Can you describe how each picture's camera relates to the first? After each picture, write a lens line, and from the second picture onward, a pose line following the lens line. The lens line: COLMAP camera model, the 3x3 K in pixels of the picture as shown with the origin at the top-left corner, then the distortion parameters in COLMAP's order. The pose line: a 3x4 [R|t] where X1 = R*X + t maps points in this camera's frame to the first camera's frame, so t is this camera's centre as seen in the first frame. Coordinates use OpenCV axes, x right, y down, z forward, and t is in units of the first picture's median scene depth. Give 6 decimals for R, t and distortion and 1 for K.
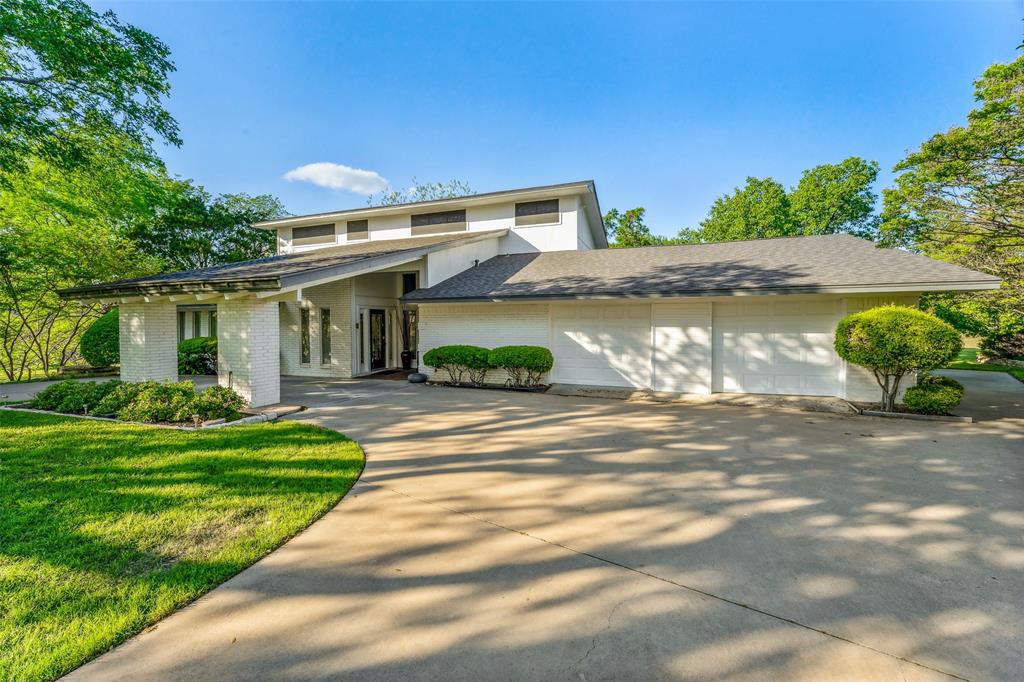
lens RADIAL K [[400.2, 0, 512.2], [0, 400.2, 308.8], [0, 0, 1]] dist [0.006100, 0.000149]
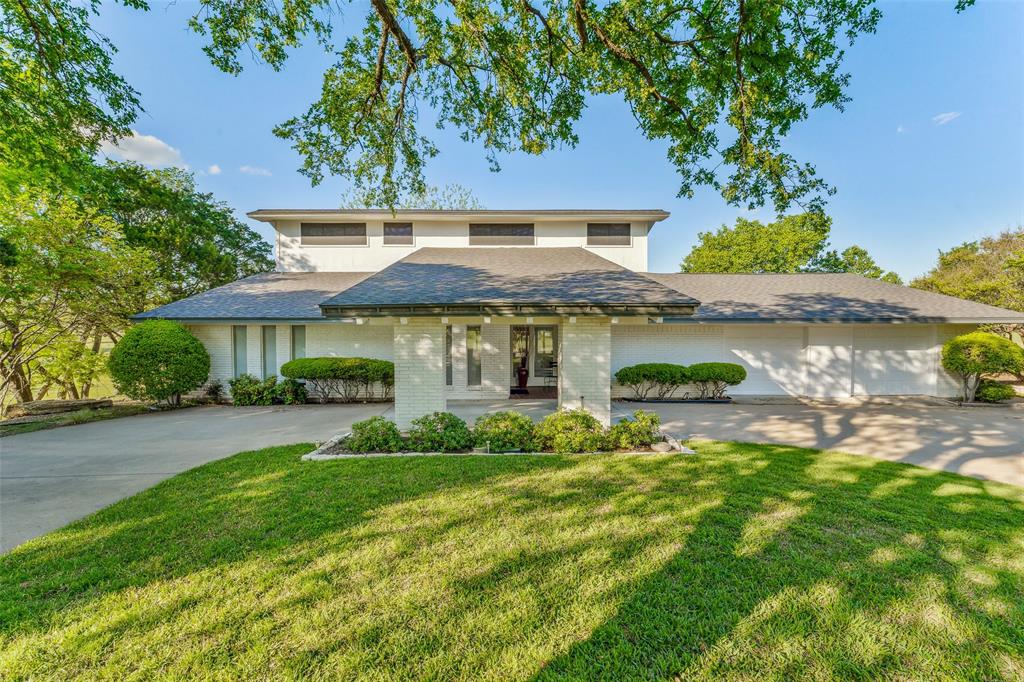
lens RADIAL K [[415.6, 0, 511.4], [0, 415.6, 327.9], [0, 0, 1]] dist [0.001911, 0.000161]
pose [[0.942261, 0.009733, 0.334737, -0.961825], [-0.016704, 0.999699, 0.017955, -0.018932], [-0.334461, -0.022509, 0.942141, 0.095282]]
